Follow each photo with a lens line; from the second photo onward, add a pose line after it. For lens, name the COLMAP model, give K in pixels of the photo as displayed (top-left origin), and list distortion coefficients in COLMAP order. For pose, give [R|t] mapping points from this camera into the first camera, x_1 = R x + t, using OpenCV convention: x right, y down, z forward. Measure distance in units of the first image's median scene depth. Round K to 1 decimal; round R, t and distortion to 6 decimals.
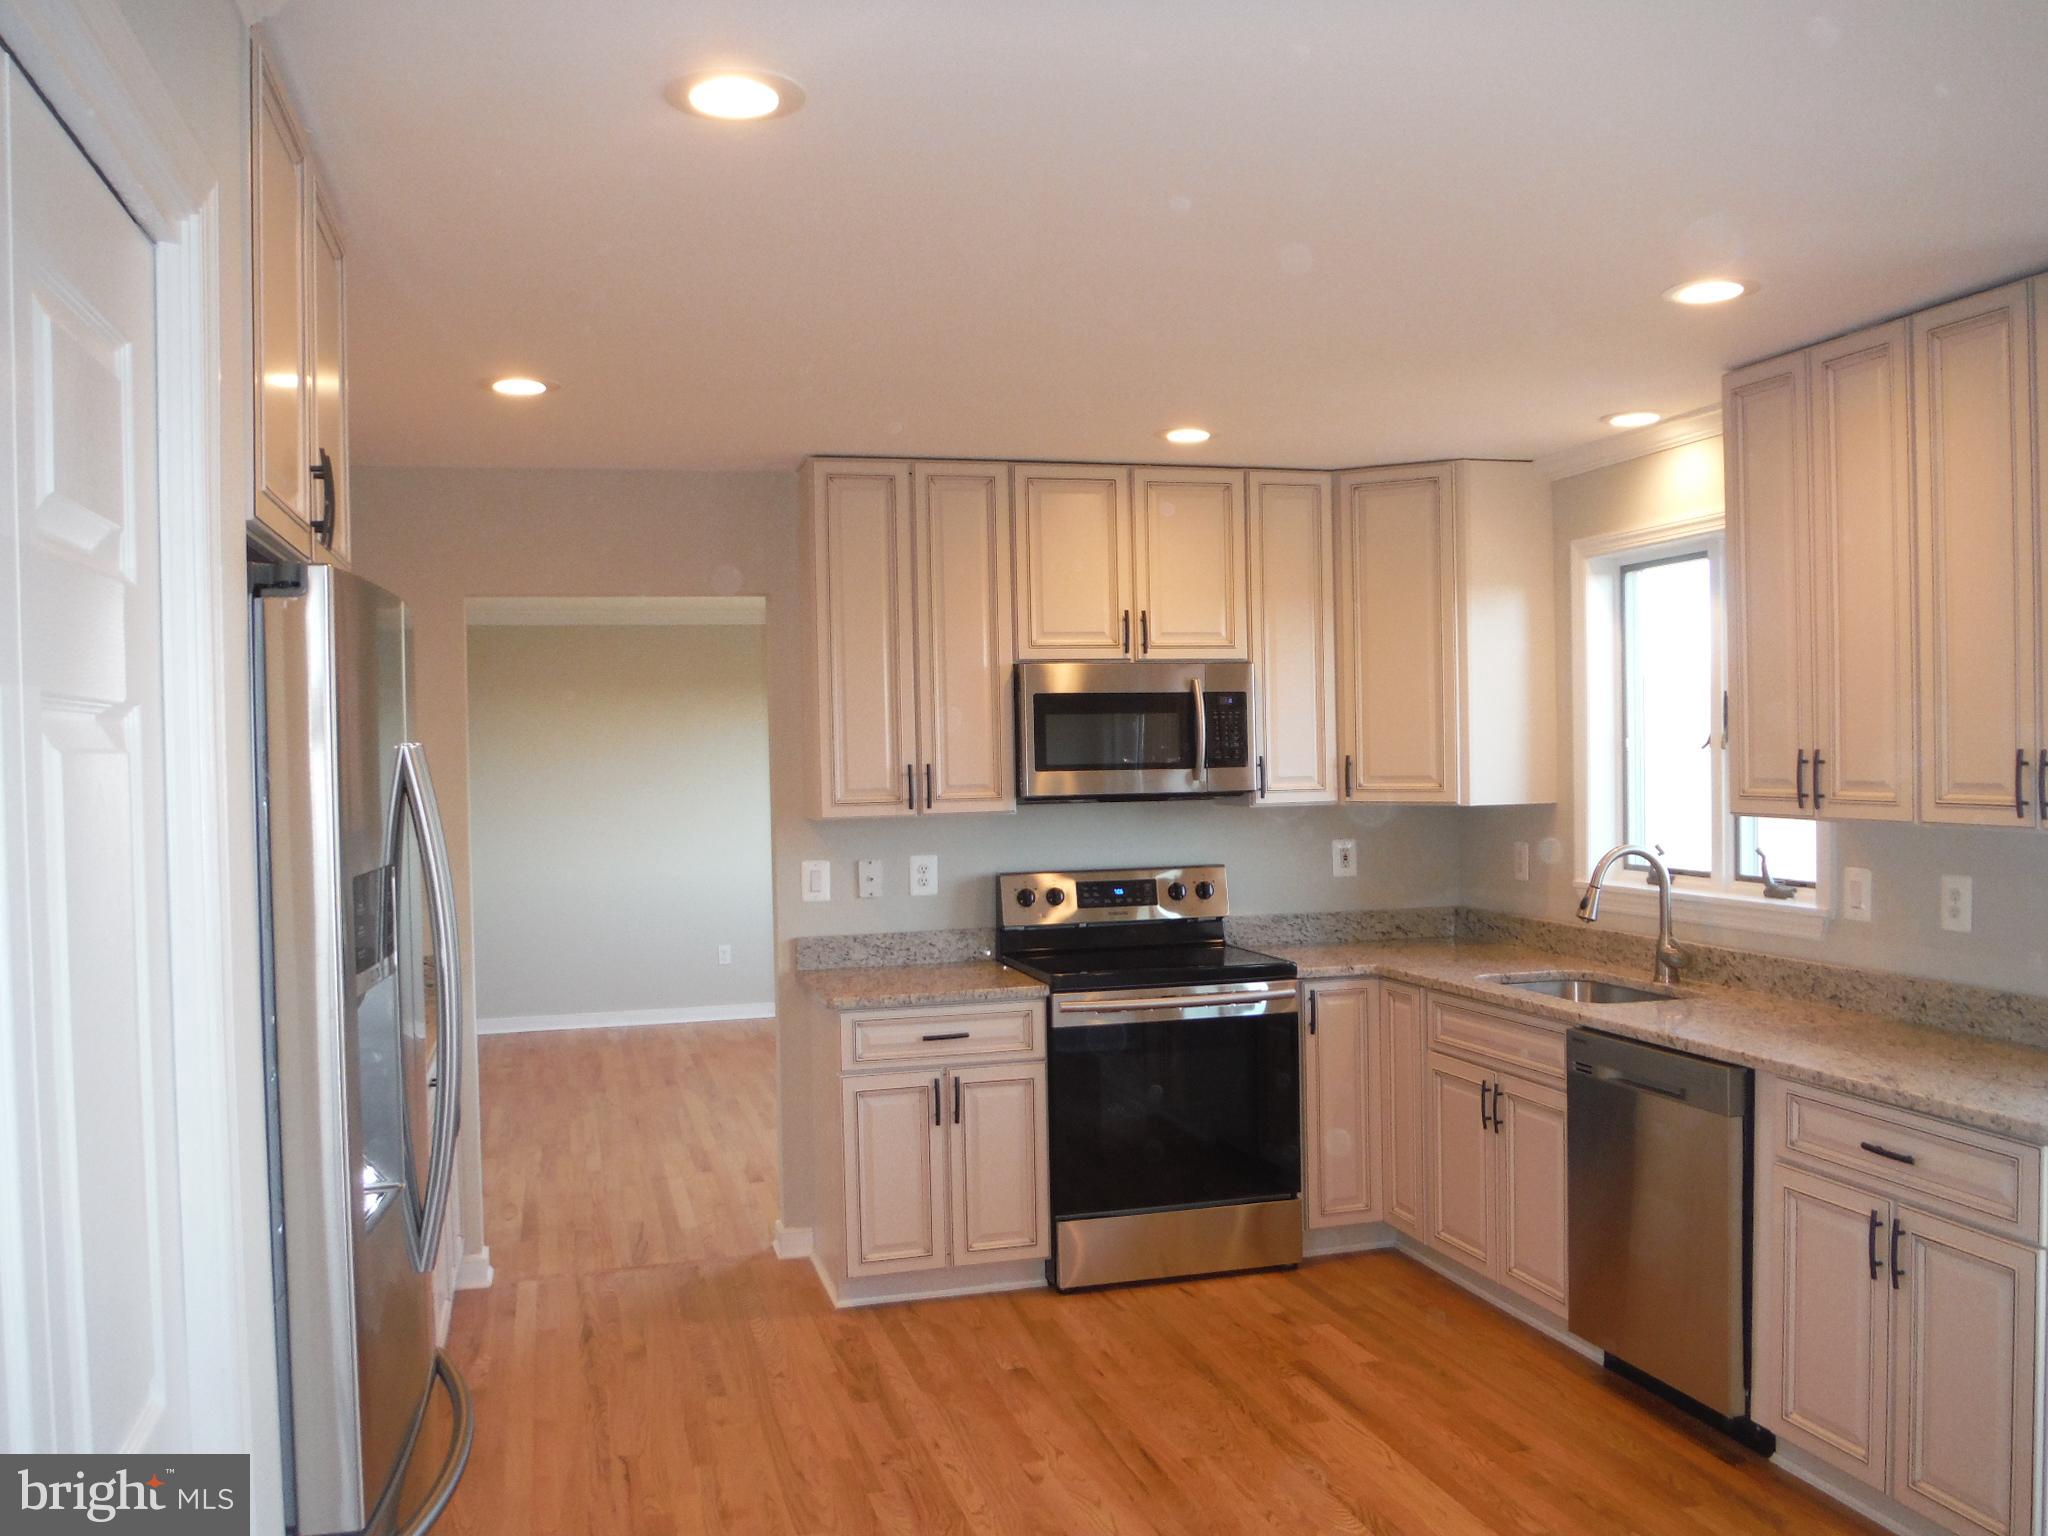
lens RADIAL K [[1732.9, 0, 1024.0], [0, 1732.9, 768.0], [0, 0, 1]] dist [-0.072967, 0.032729]
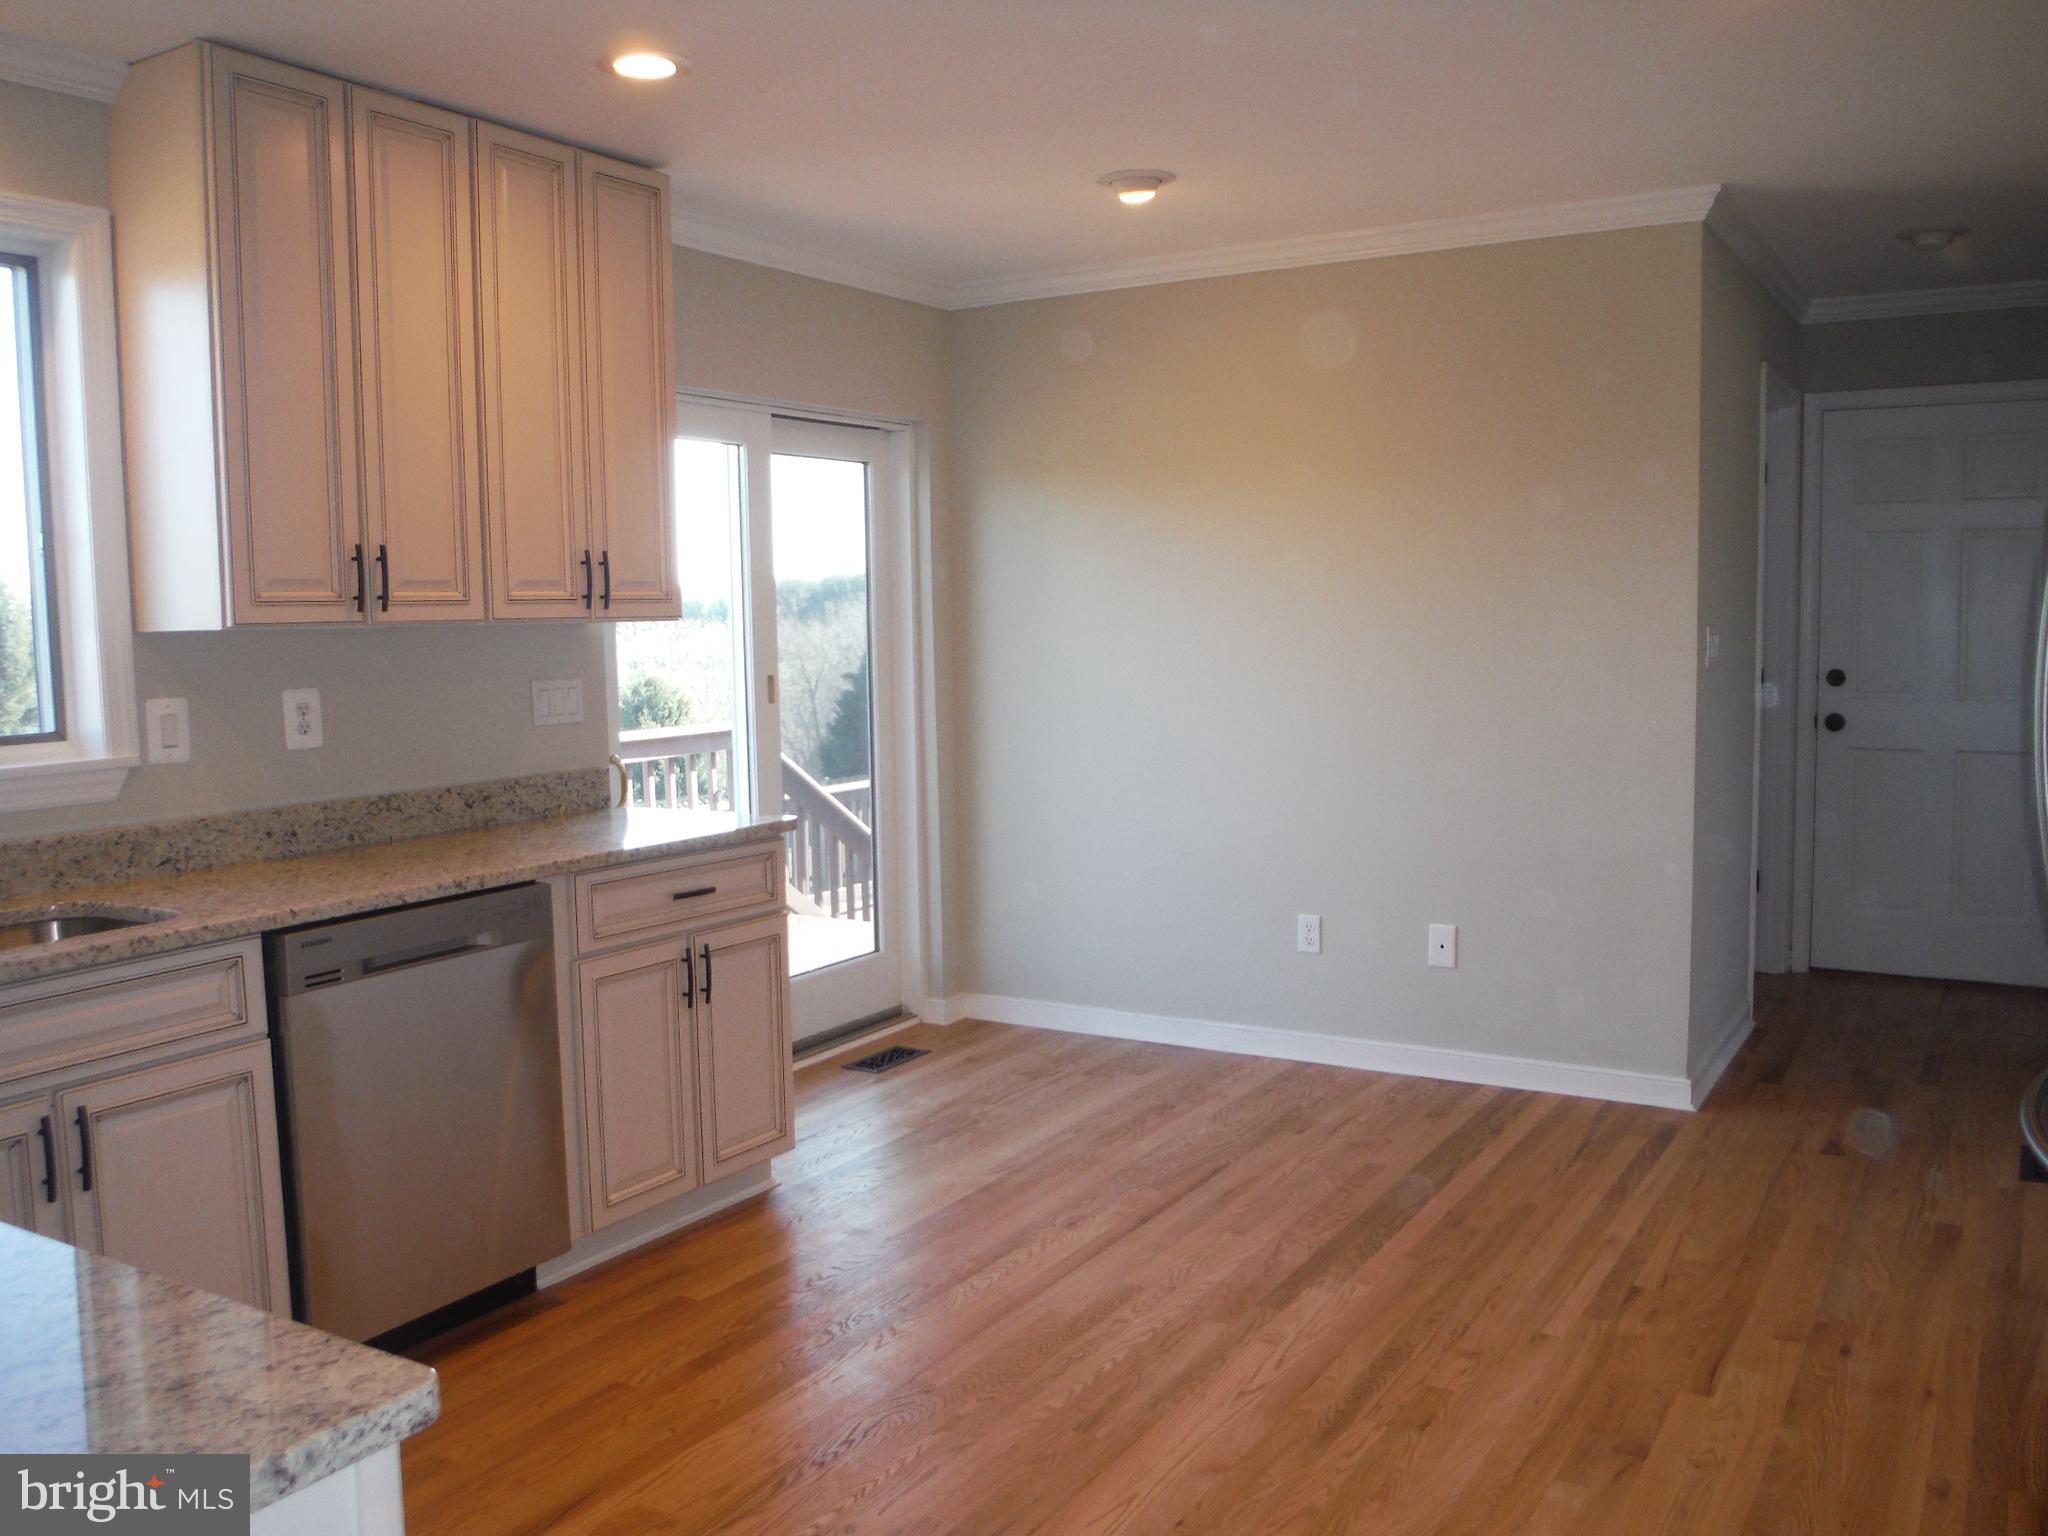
lens RADIAL K [[1720.5, 0, 1024.0], [0, 1720.5, 768.0], [0, 0, 1]] dist [-0.050583, 0.024657]
pose [[-0.683093, -0.035414, 0.729472, -0.326540], [0.042304, 0.995228, 0.087930, 0.031594], [-0.729105, 0.090924, -0.678335, 1.059802]]
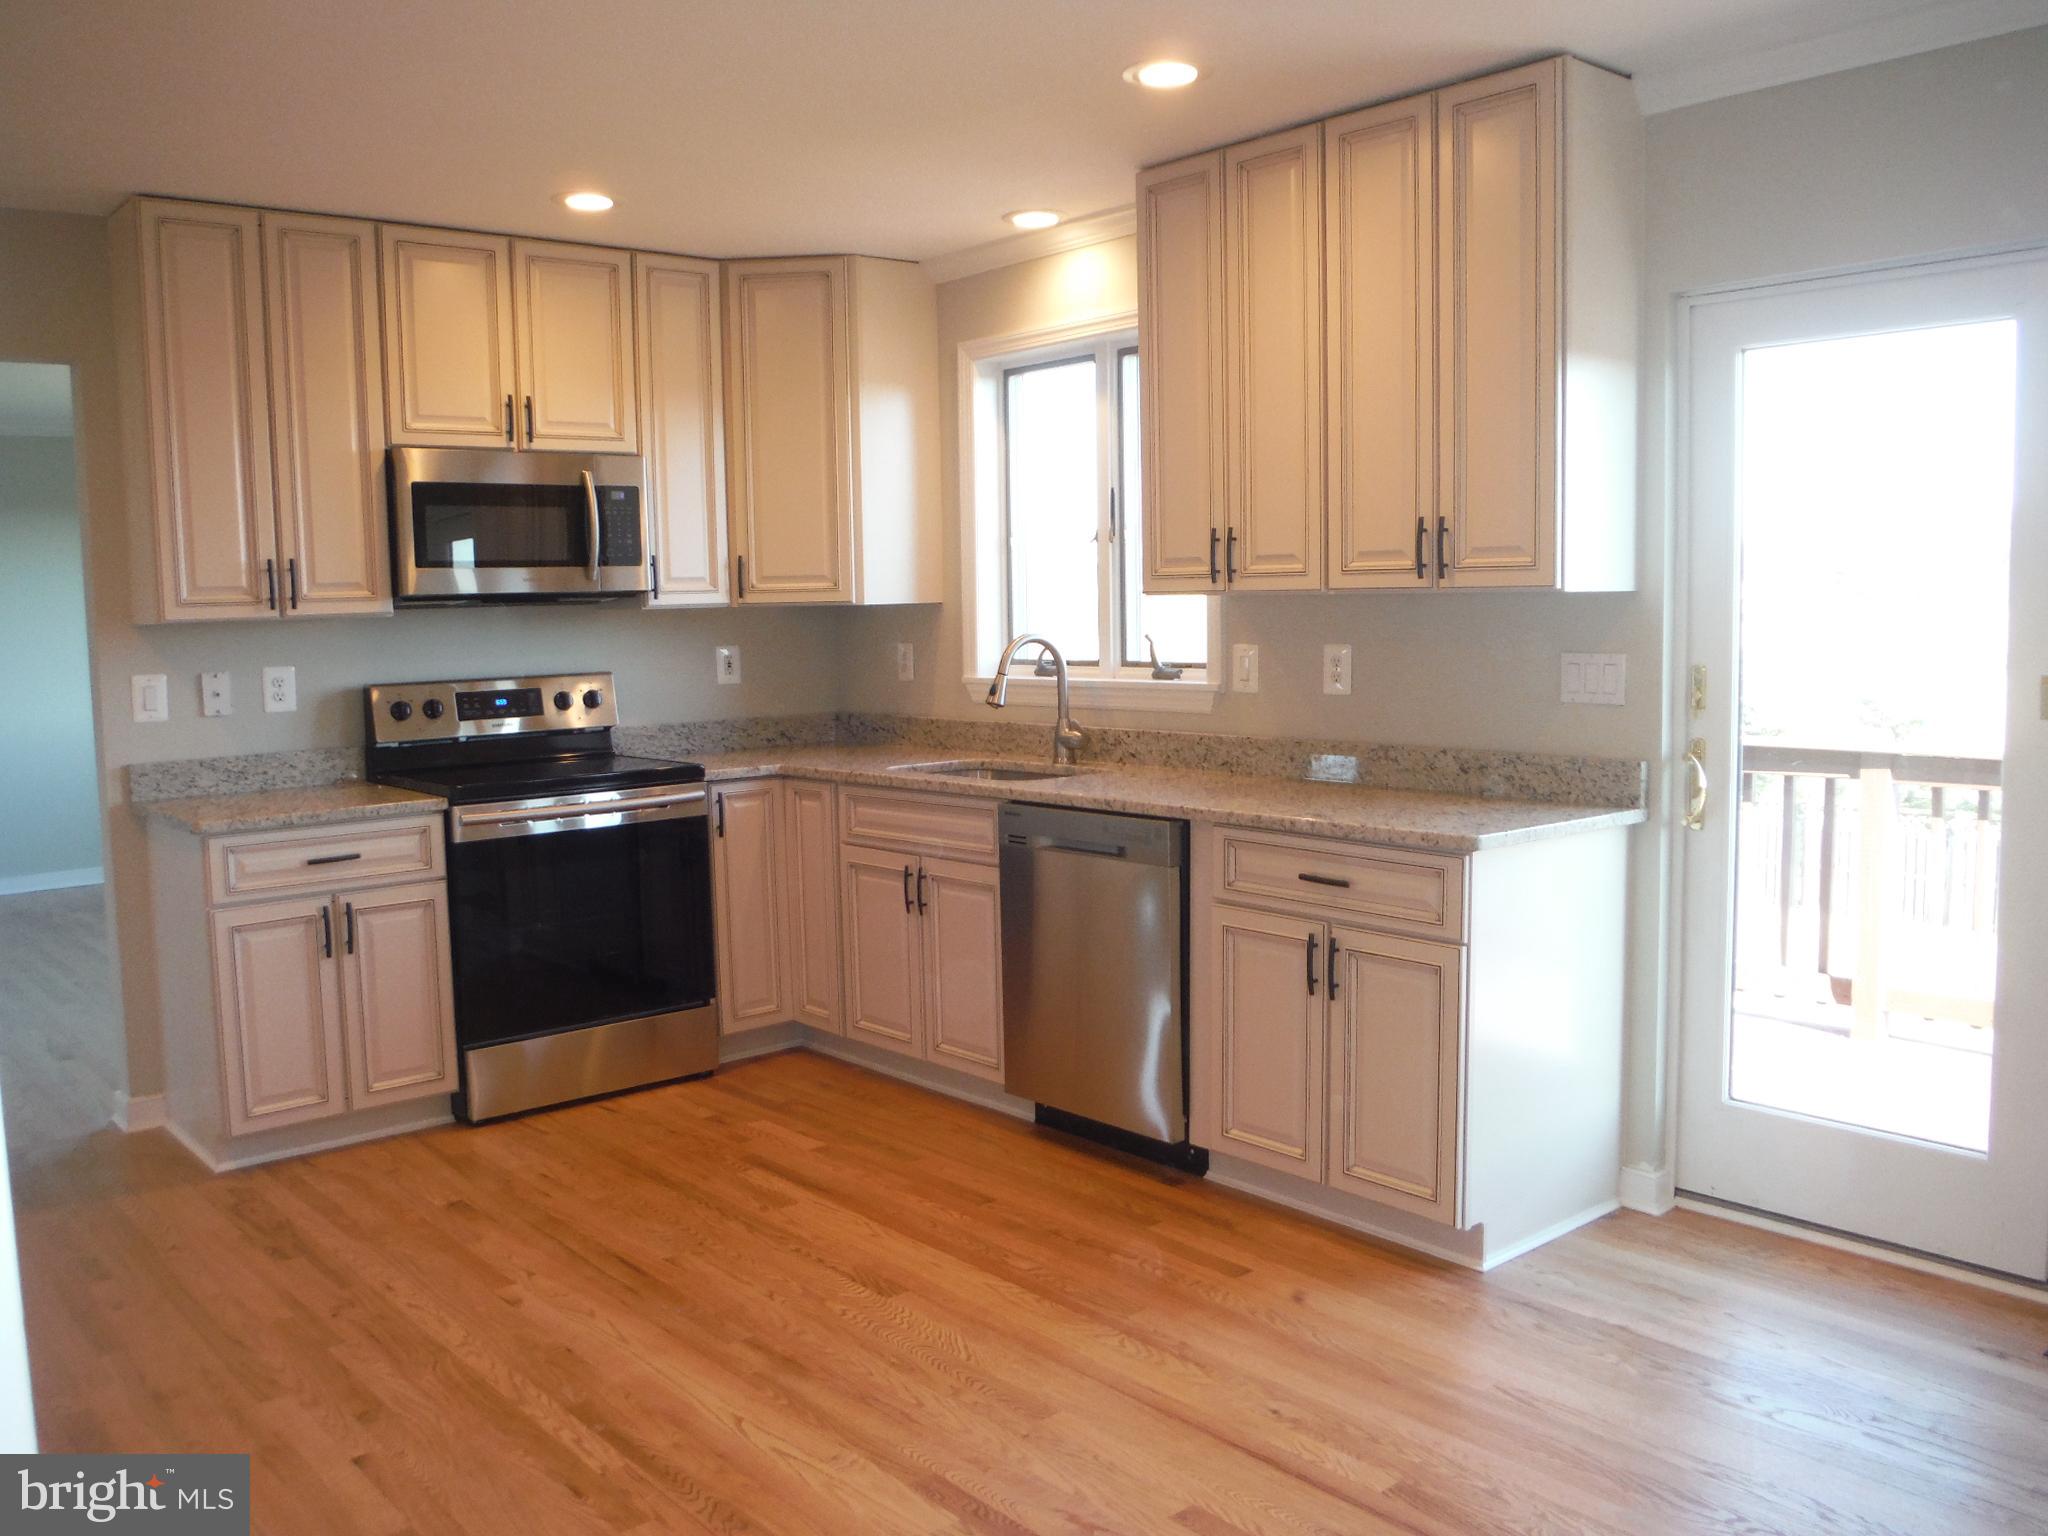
lens RADIAL K [[1732.9, 0, 1024.0], [0, 1732.9, 768.0], [0, 0, 1]] dist [-0.072967, 0.032729]
pose [[0.905516, -0.042570, 0.422171, -0.094101], [0.010174, 0.996847, 0.078695, 0.041184], [-0.424190, -0.066965, 0.903094, 0.044585]]
